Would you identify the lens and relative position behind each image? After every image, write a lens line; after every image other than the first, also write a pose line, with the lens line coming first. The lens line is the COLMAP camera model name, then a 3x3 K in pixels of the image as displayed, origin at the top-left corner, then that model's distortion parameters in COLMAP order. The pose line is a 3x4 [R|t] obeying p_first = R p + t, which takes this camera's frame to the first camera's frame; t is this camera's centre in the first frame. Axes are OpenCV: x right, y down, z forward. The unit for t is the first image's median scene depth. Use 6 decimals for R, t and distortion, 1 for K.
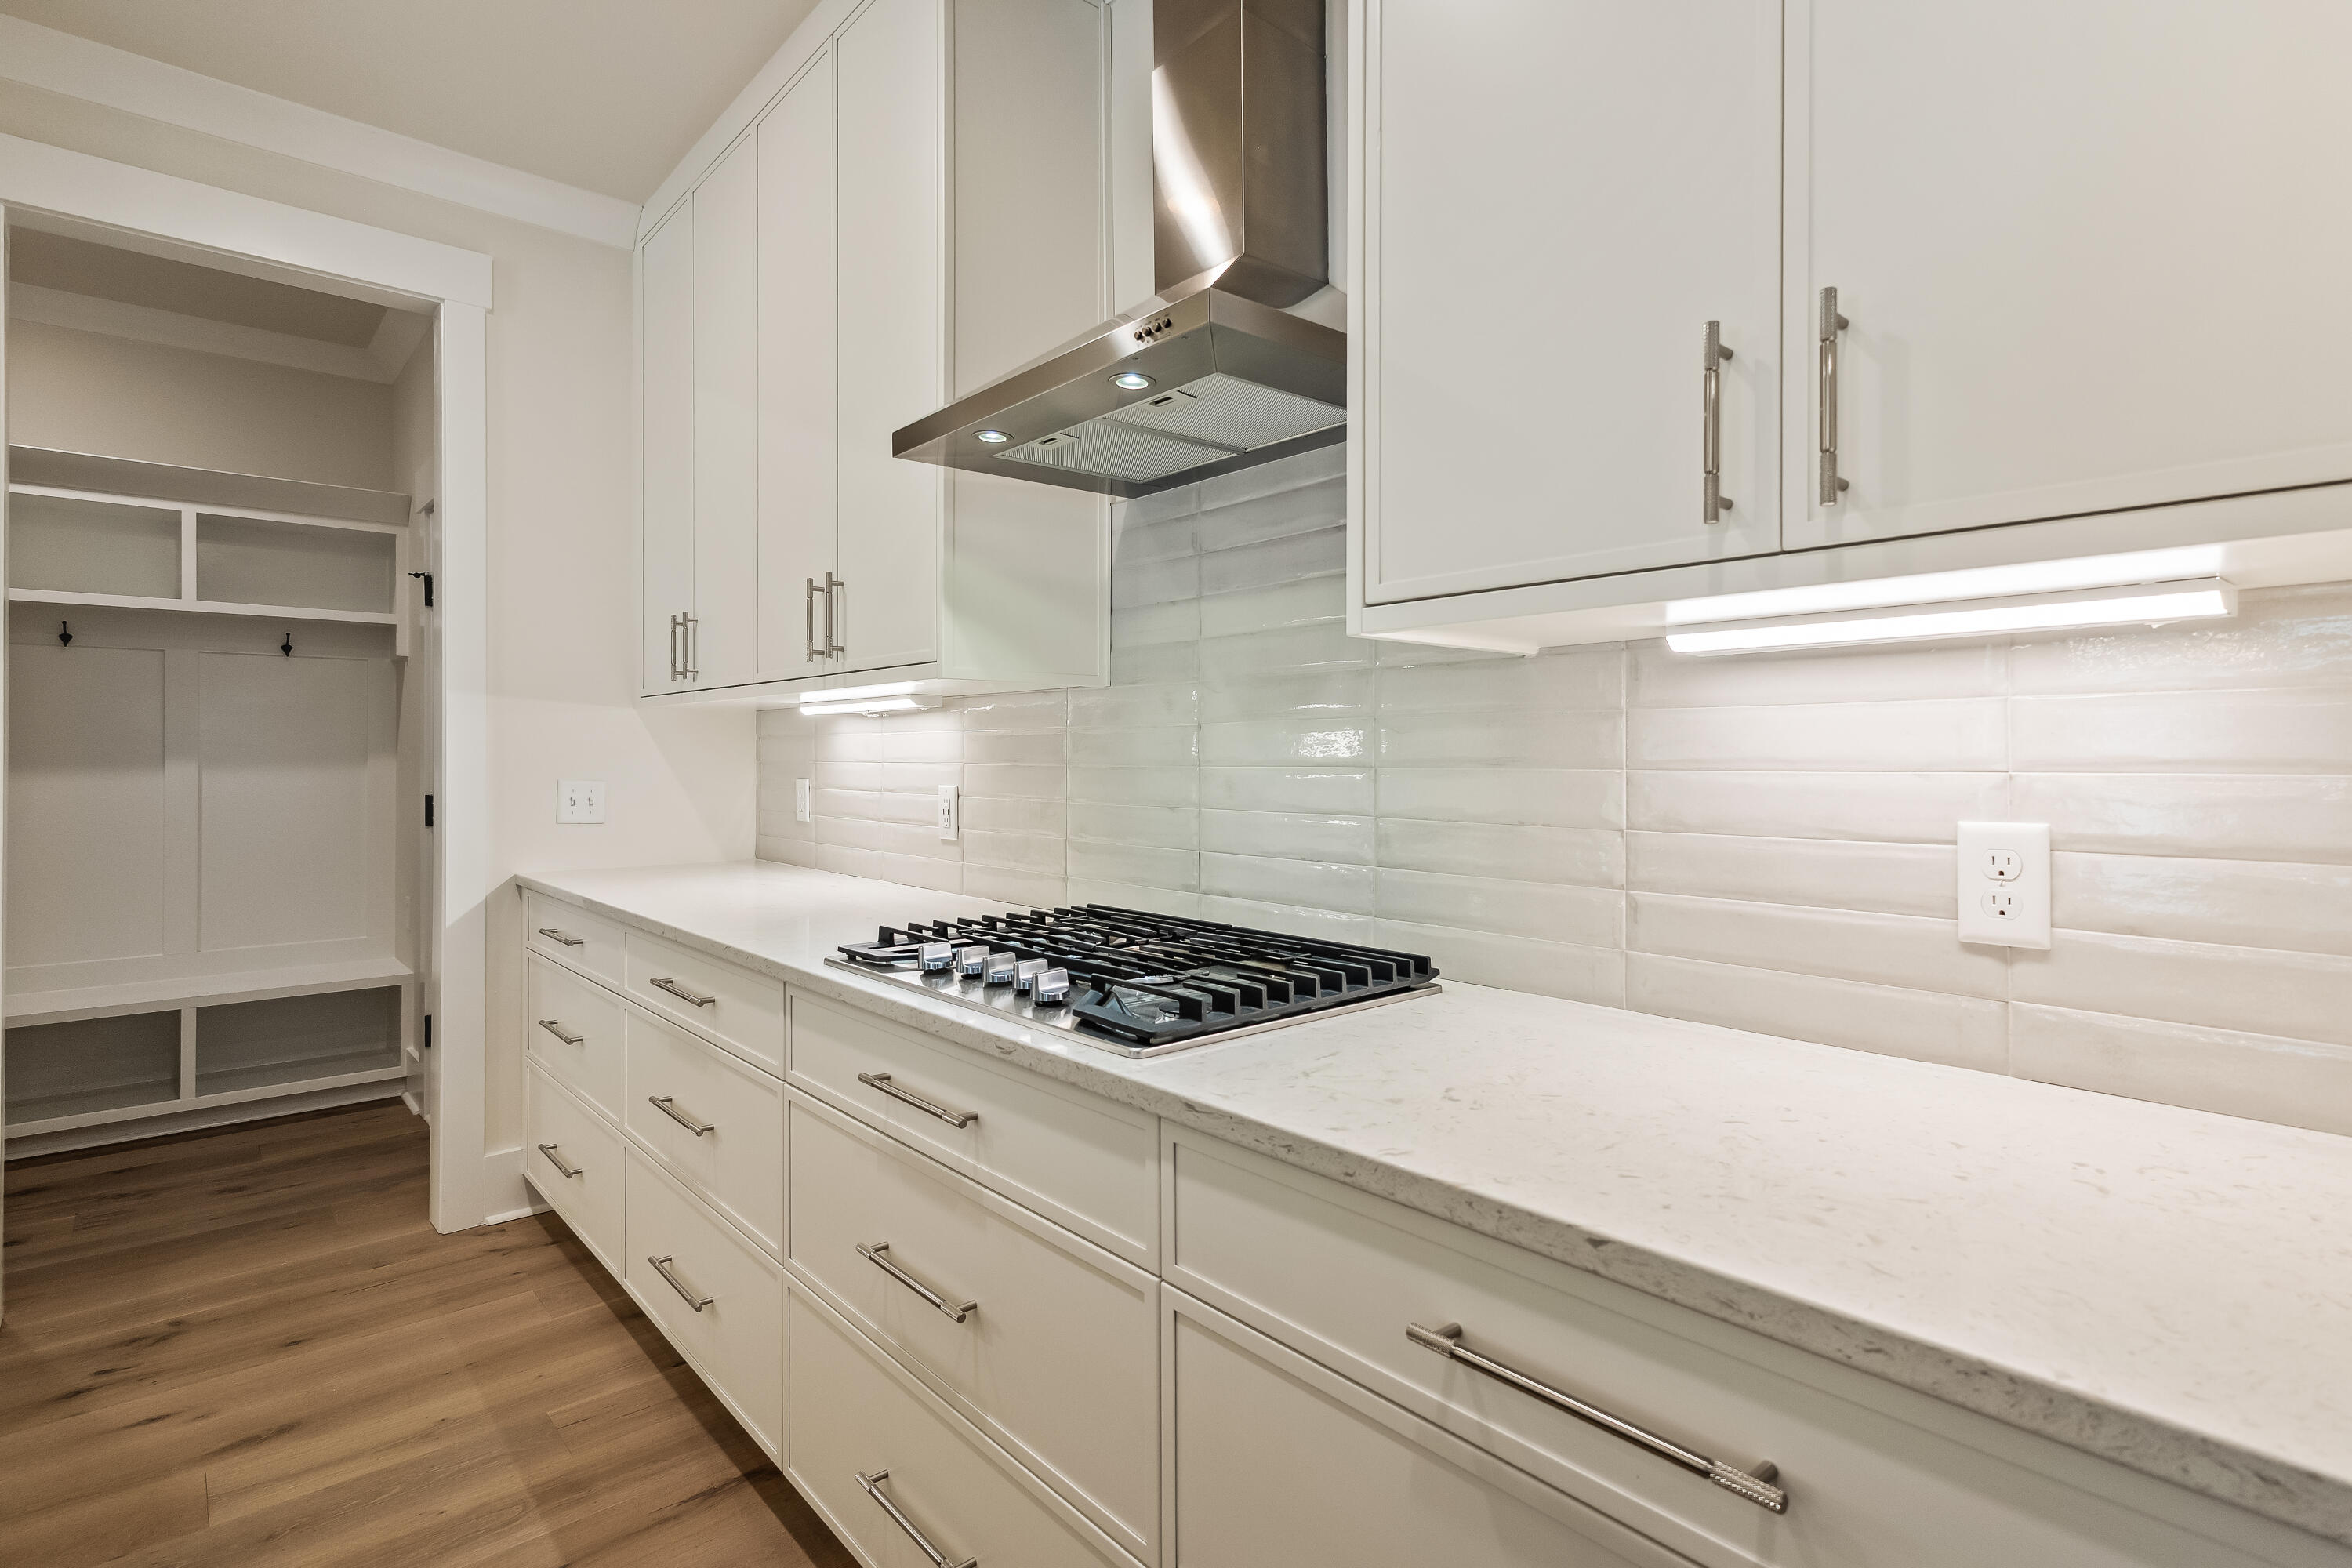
lens RADIAL K [[1150.9, 0, 1197.6], [0, 1150.9, 755.1], [0, 0, 1]] dist [0.006487, 0.000224]
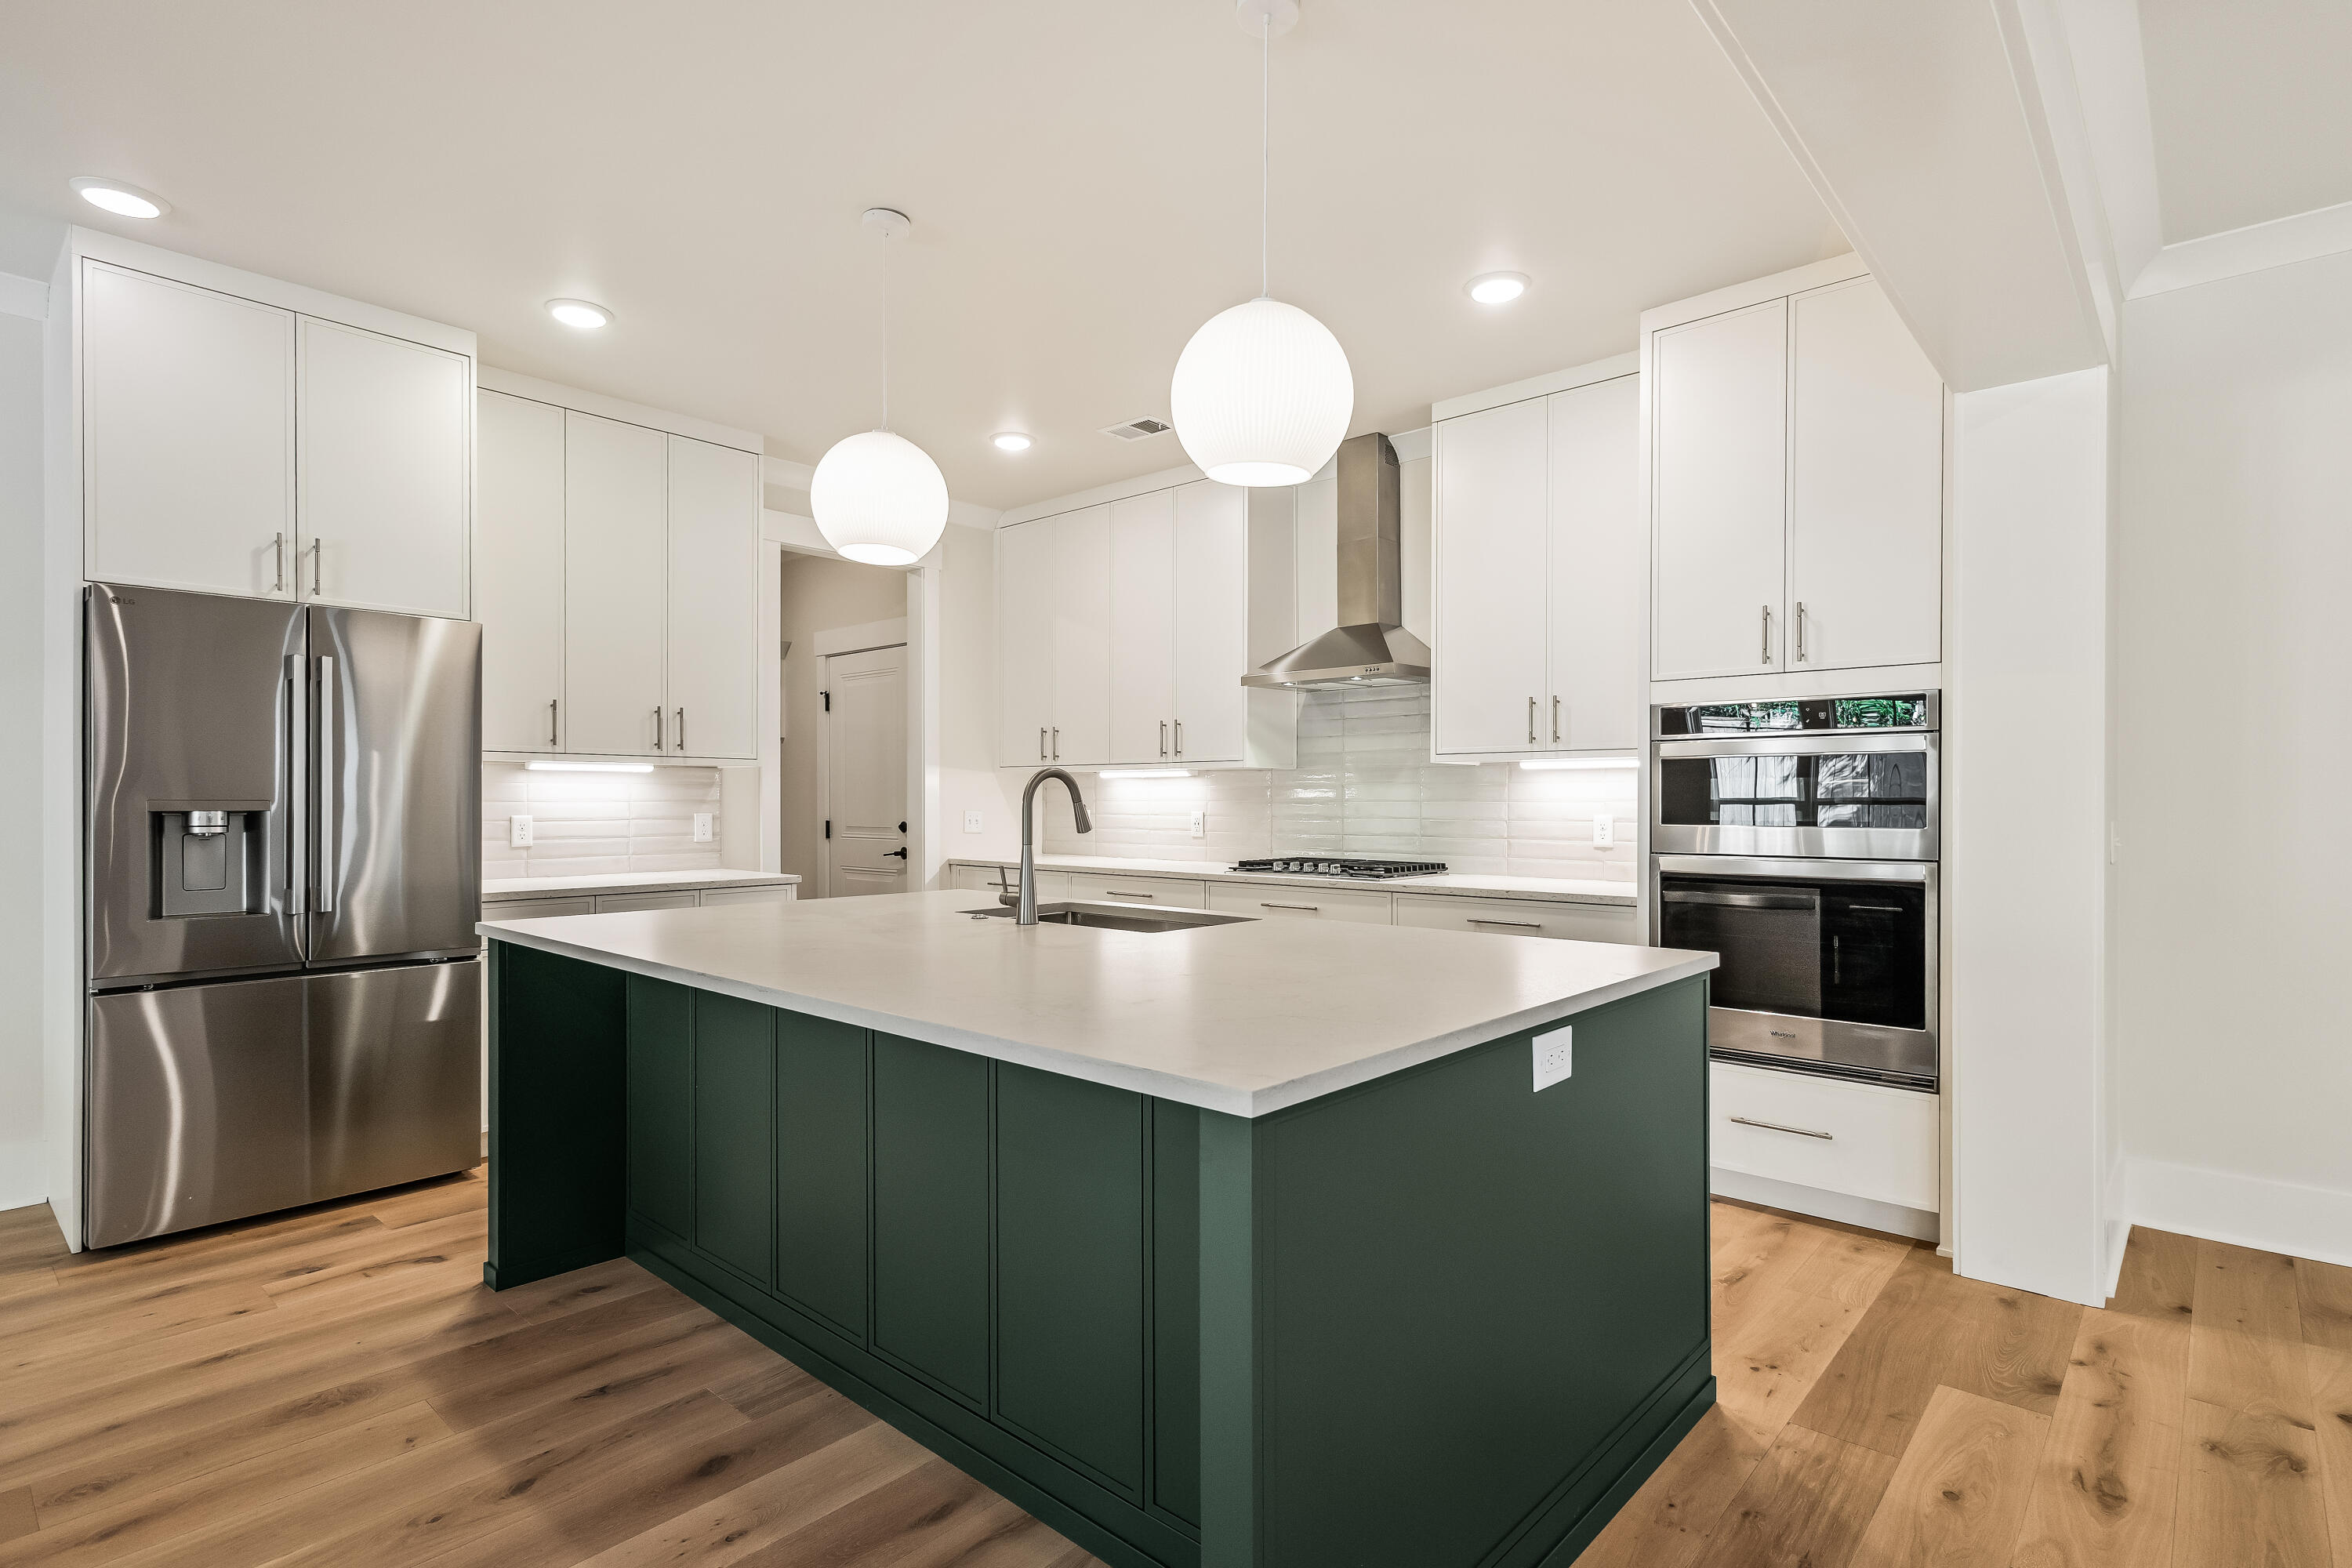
lens RADIAL K [[1150.9, 0, 1187.0], [0, 1150.9, 803.3], [0, 0, 1]] dist [0.006487, 0.000224]
pose [[0.993972, 0.002843, 0.109600, -0.633762], [-0.003122, 0.999992, 0.002374, 0.007881], [-0.109592, -0.002702, 0.993973, -1.529594]]
